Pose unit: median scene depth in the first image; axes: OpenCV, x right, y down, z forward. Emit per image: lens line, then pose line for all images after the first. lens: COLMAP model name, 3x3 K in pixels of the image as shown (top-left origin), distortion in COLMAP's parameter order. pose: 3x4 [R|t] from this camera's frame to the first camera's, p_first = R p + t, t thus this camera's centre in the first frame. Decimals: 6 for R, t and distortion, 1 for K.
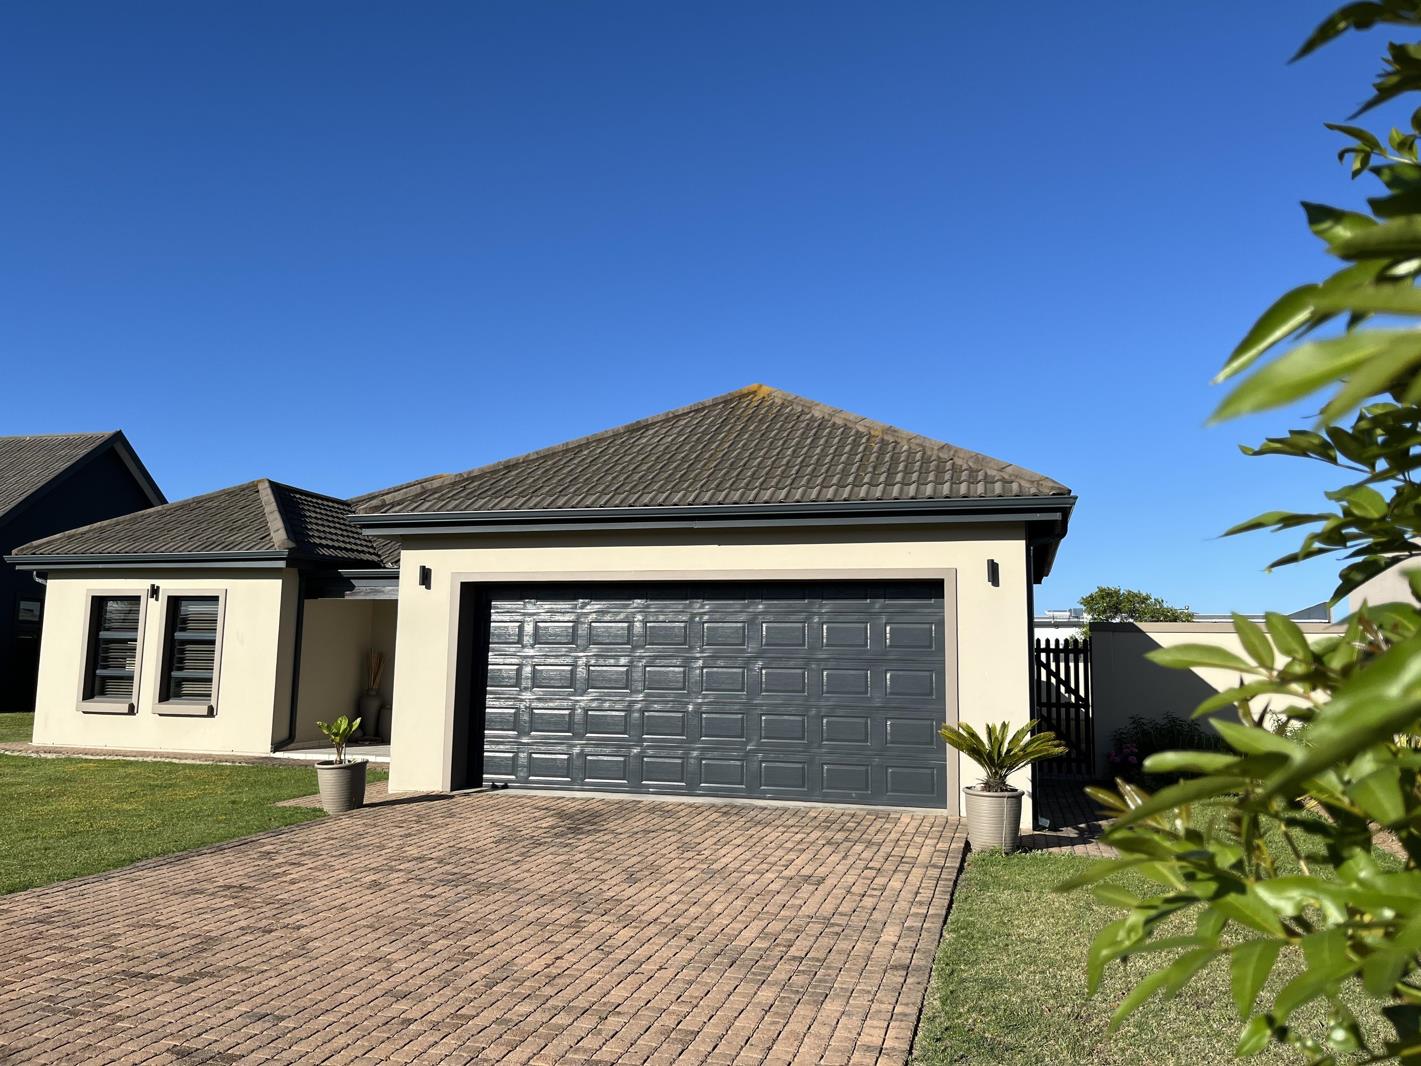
lens RADIAL K [[1061.8, 0, 710.5], [0, 1061.8, 533.0], [0, 0, 1]] dist [-0.000803, 0.000156]
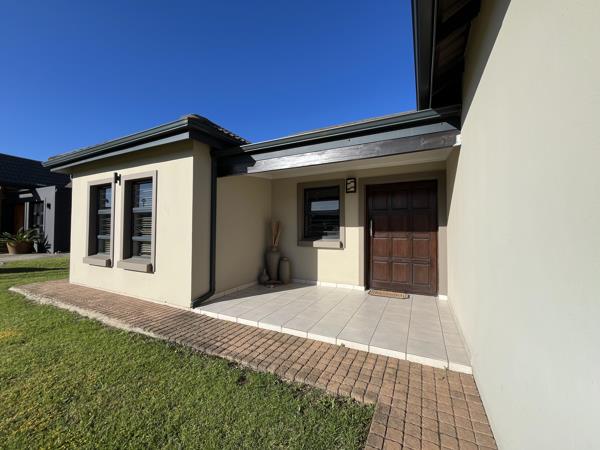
lens RADIAL K [[242.4, 0, 300.0], [0, 242.4, 225.0], [0, 0, 1]] dist [-0.001981, -0.000155]
pose [[0.980803, -0.013076, -0.194564, -0.236547], [0.034066, 0.993896, 0.104932, 0.091065], [0.192004, -0.109545, 0.975261, 0.743089]]
